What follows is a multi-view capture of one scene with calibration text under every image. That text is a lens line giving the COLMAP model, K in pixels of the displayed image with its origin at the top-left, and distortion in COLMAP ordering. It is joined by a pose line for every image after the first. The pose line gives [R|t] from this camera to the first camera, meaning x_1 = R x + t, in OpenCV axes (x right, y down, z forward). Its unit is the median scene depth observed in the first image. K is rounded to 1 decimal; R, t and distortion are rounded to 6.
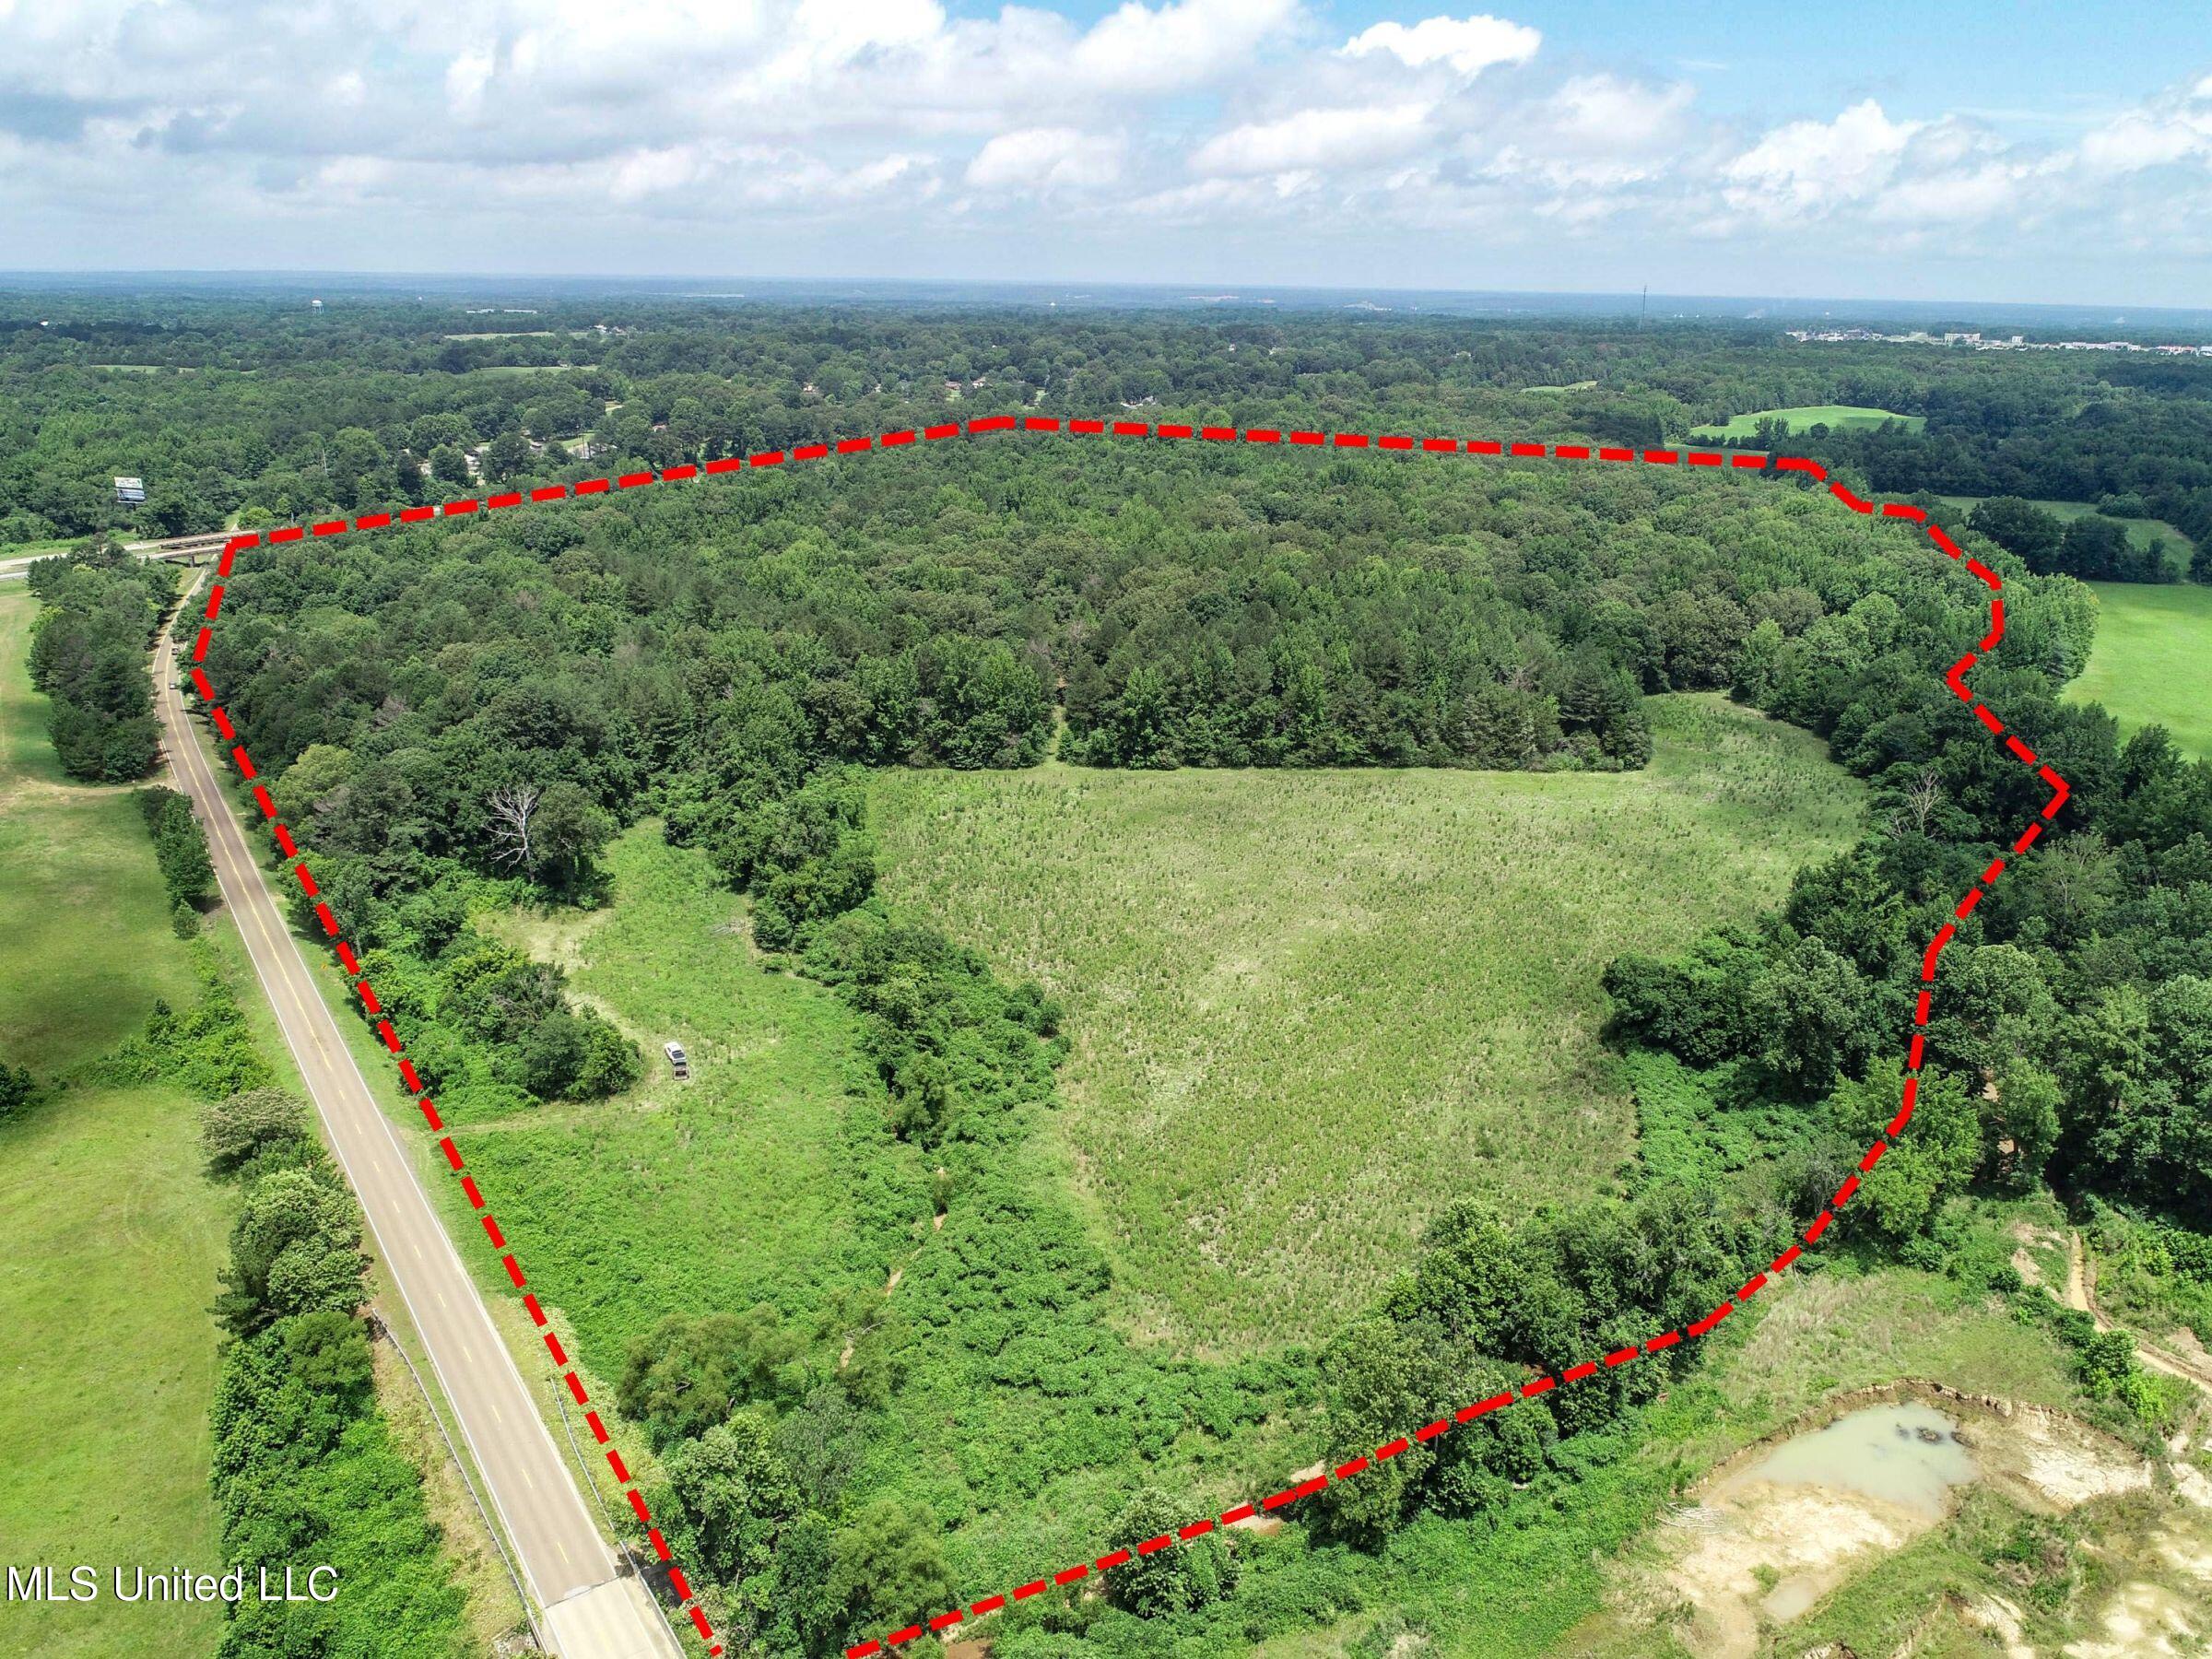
lens RADIAL K [[1652.5, 0, 1130.0], [0, 1652.5, 821.6], [0, 0, 1]] dist [-0.003904, 0.000231]
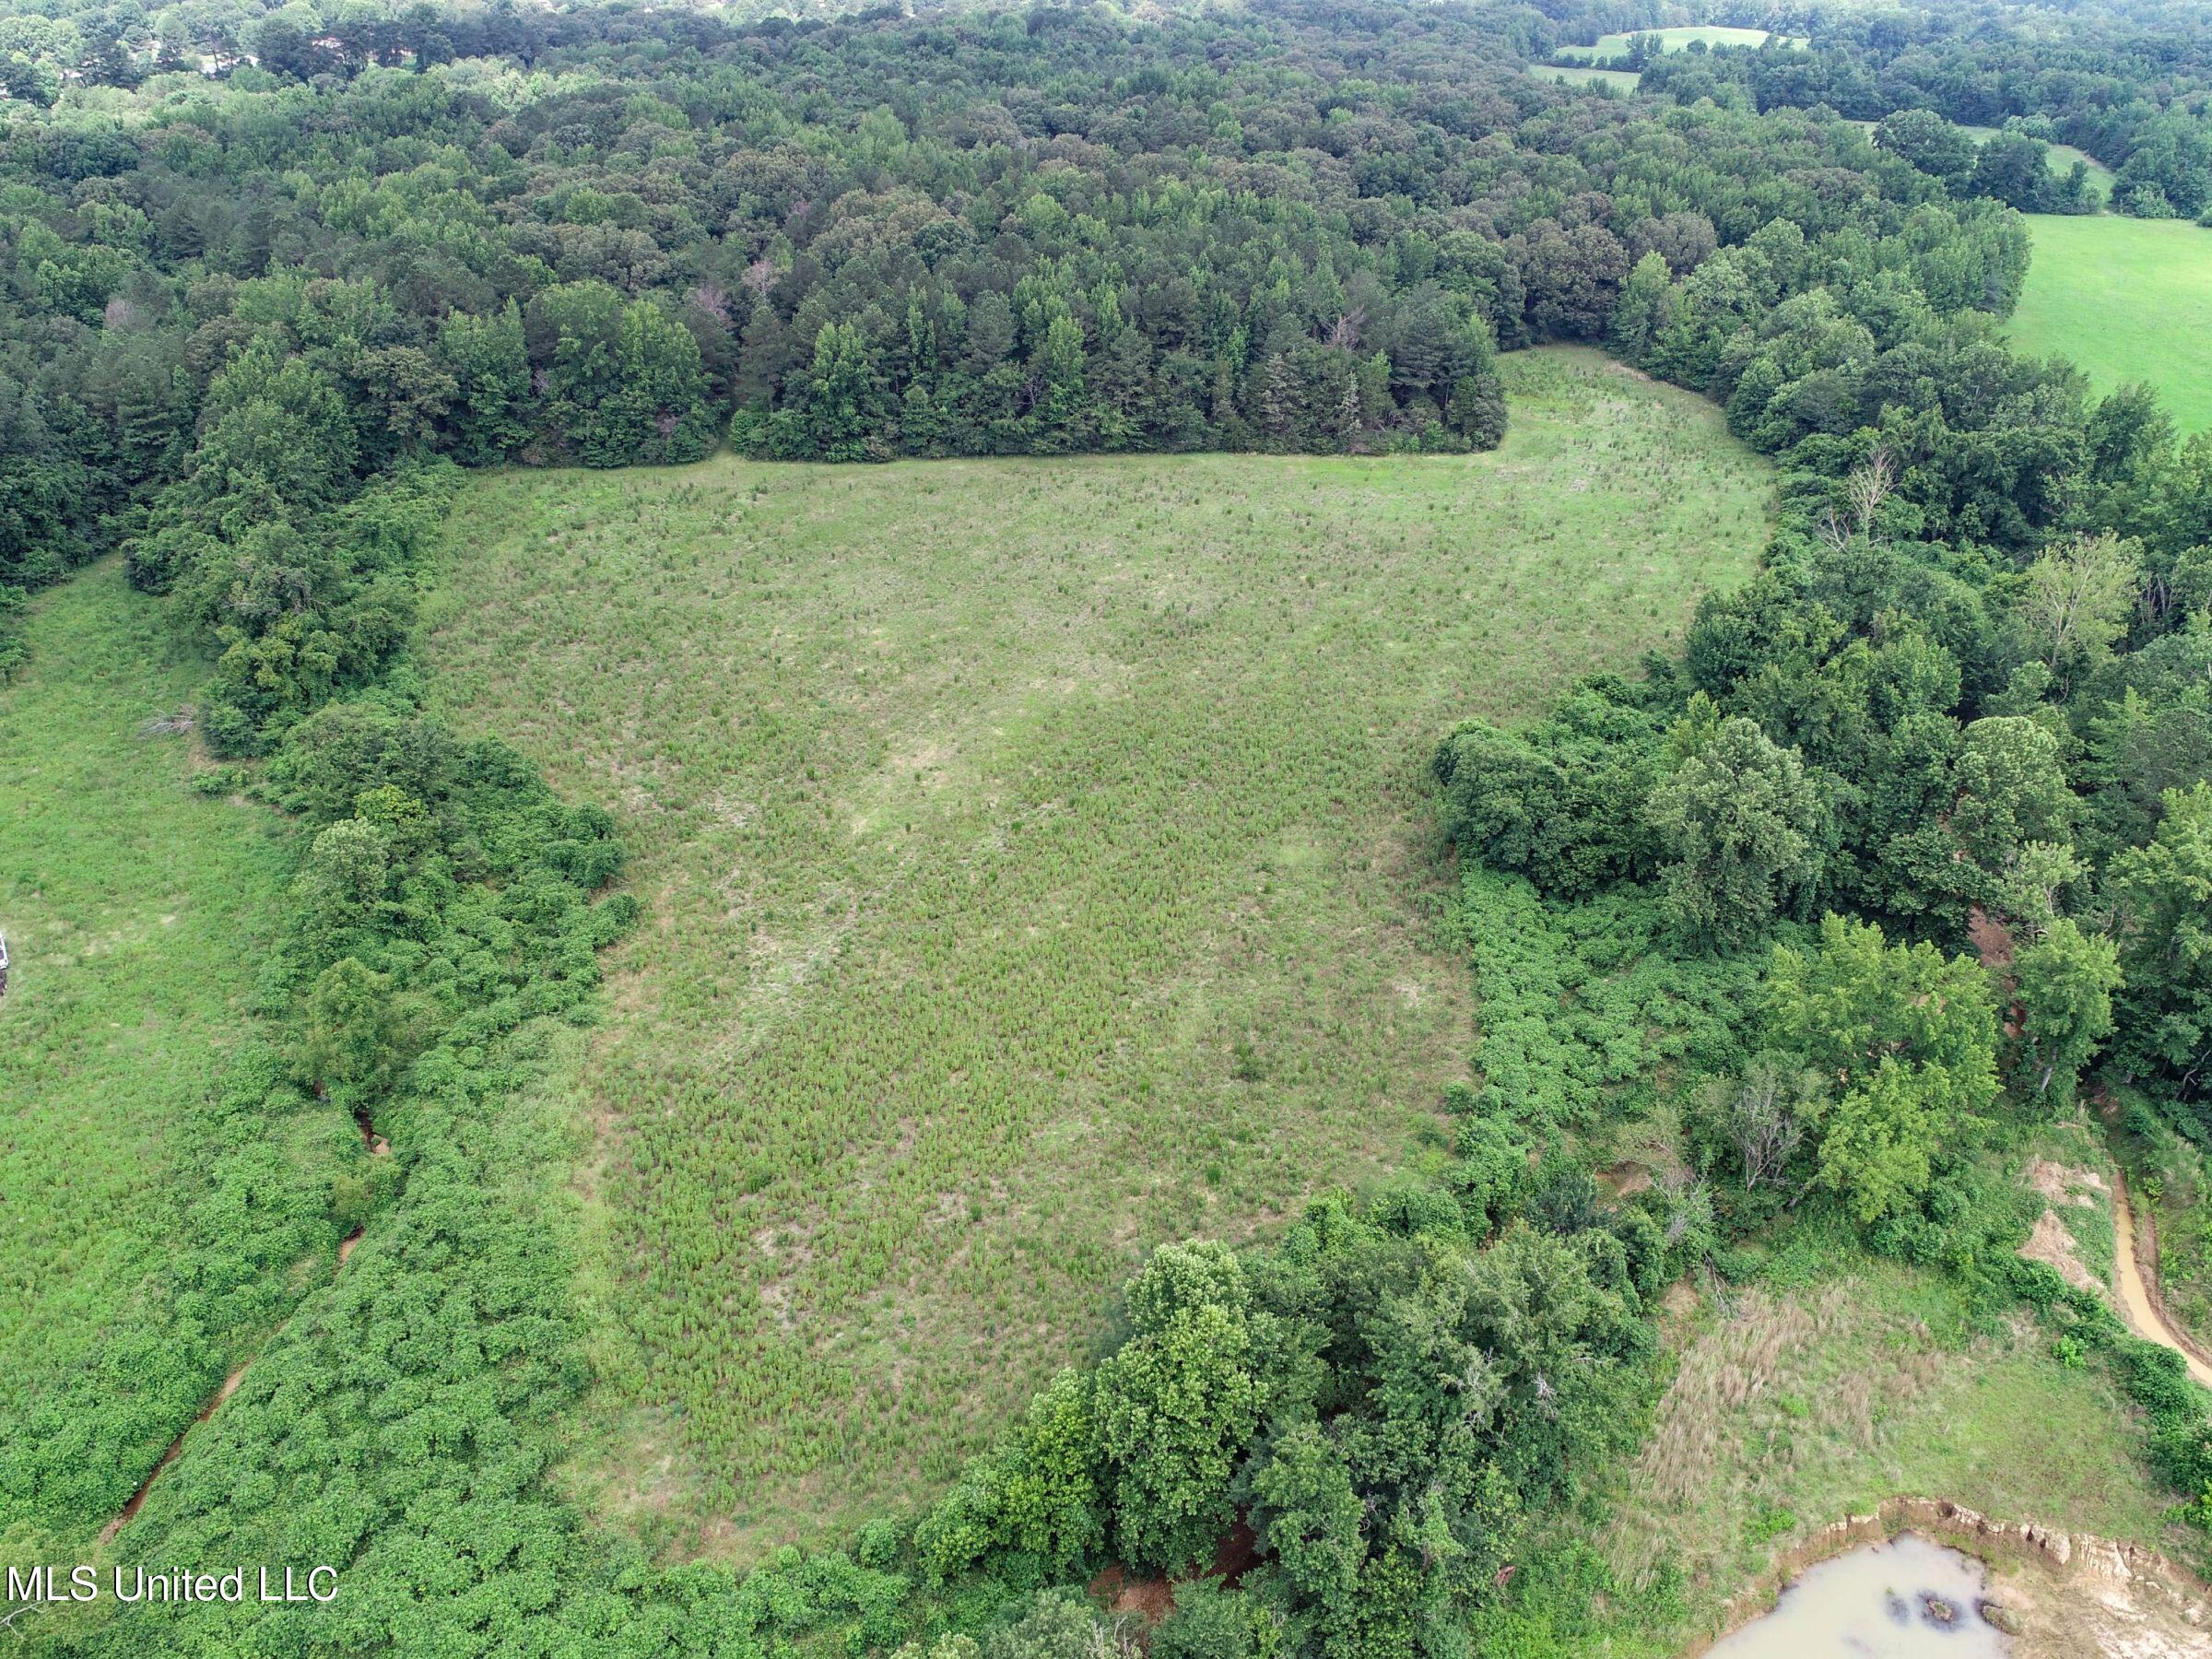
lens RADIAL K [[1652.5, 0, 1130.1], [0, 1652.5, 817.1], [0, 0, 1]] dist [-0.003904, 0.000231]
pose [[0.995934, -0.038070, 0.081647, 0.069050], [0.021982, 0.981623, 0.189561, -0.013148], [-0.087363, -0.186995, 0.978468, 0.221428]]
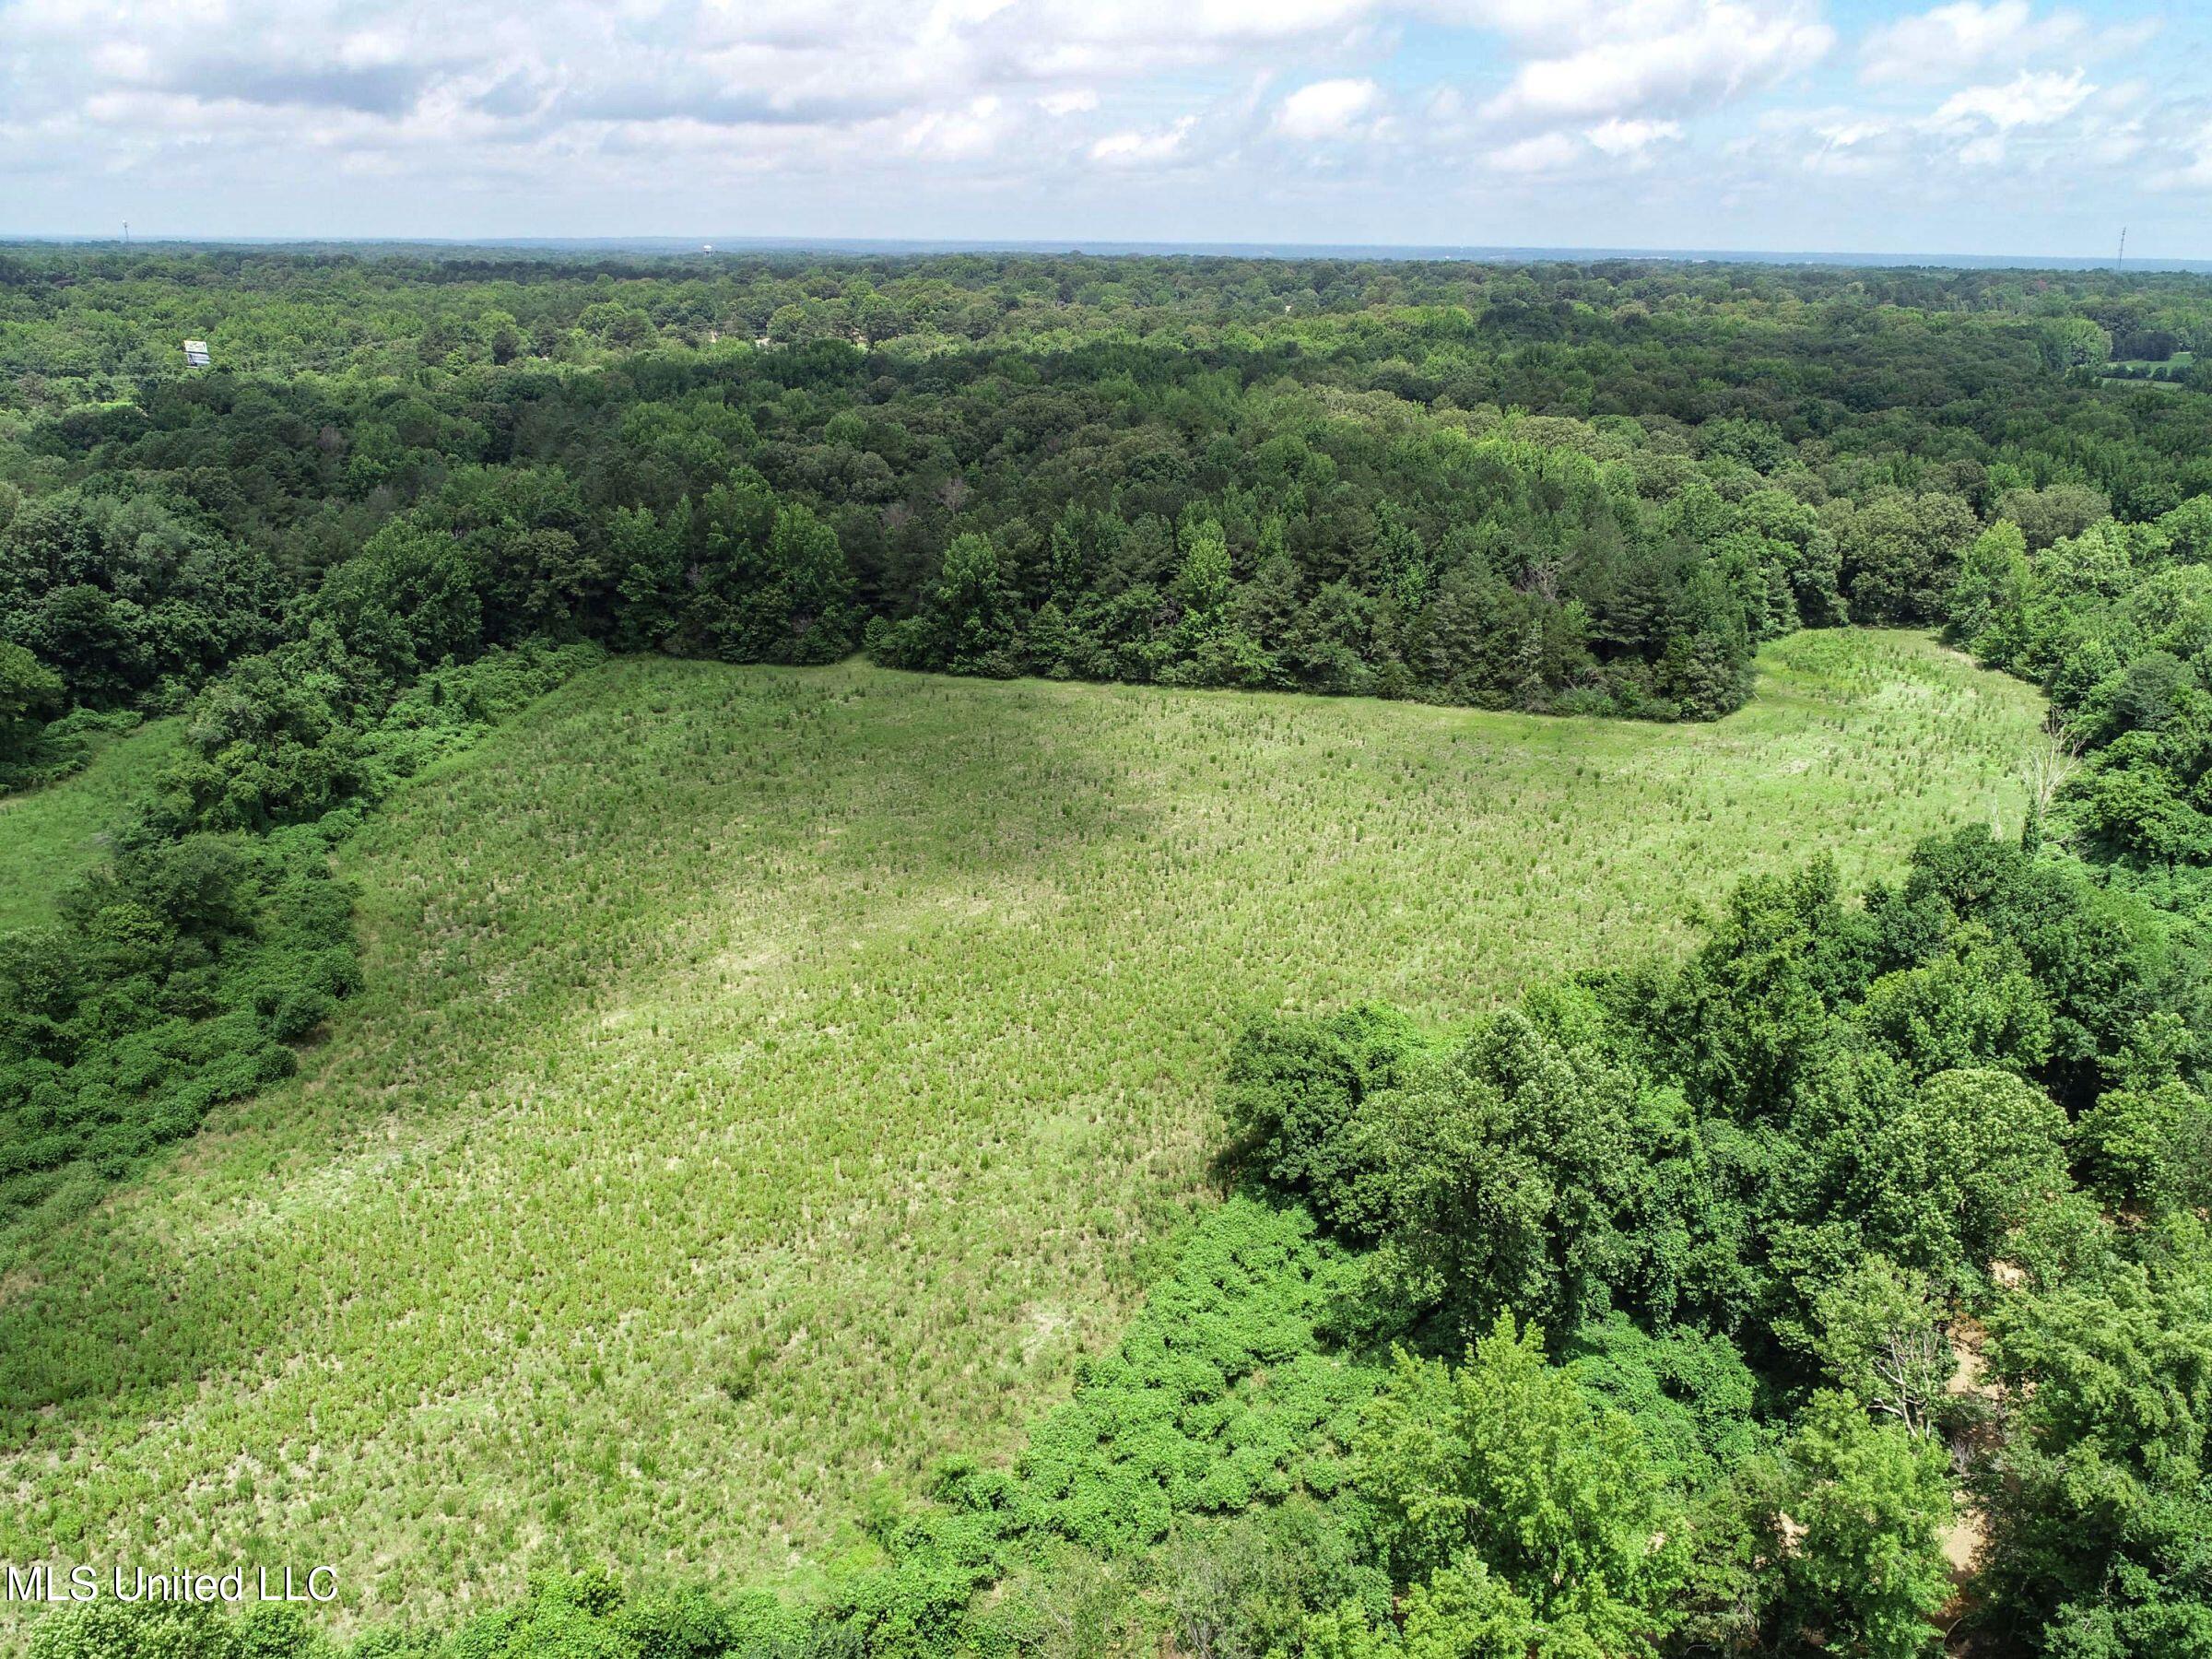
lens RADIAL K [[1652.5, 0, 1136.1], [0, 1652.5, 830.3], [0, 0, 1]] dist [-0.003904, 0.000231]
pose [[0.970821, 0.075897, -0.227479, 0.245367], [-0.071034, 0.997038, 0.029502, 0.008345], [0.229045, -0.012482, 0.973336, 0.318186]]
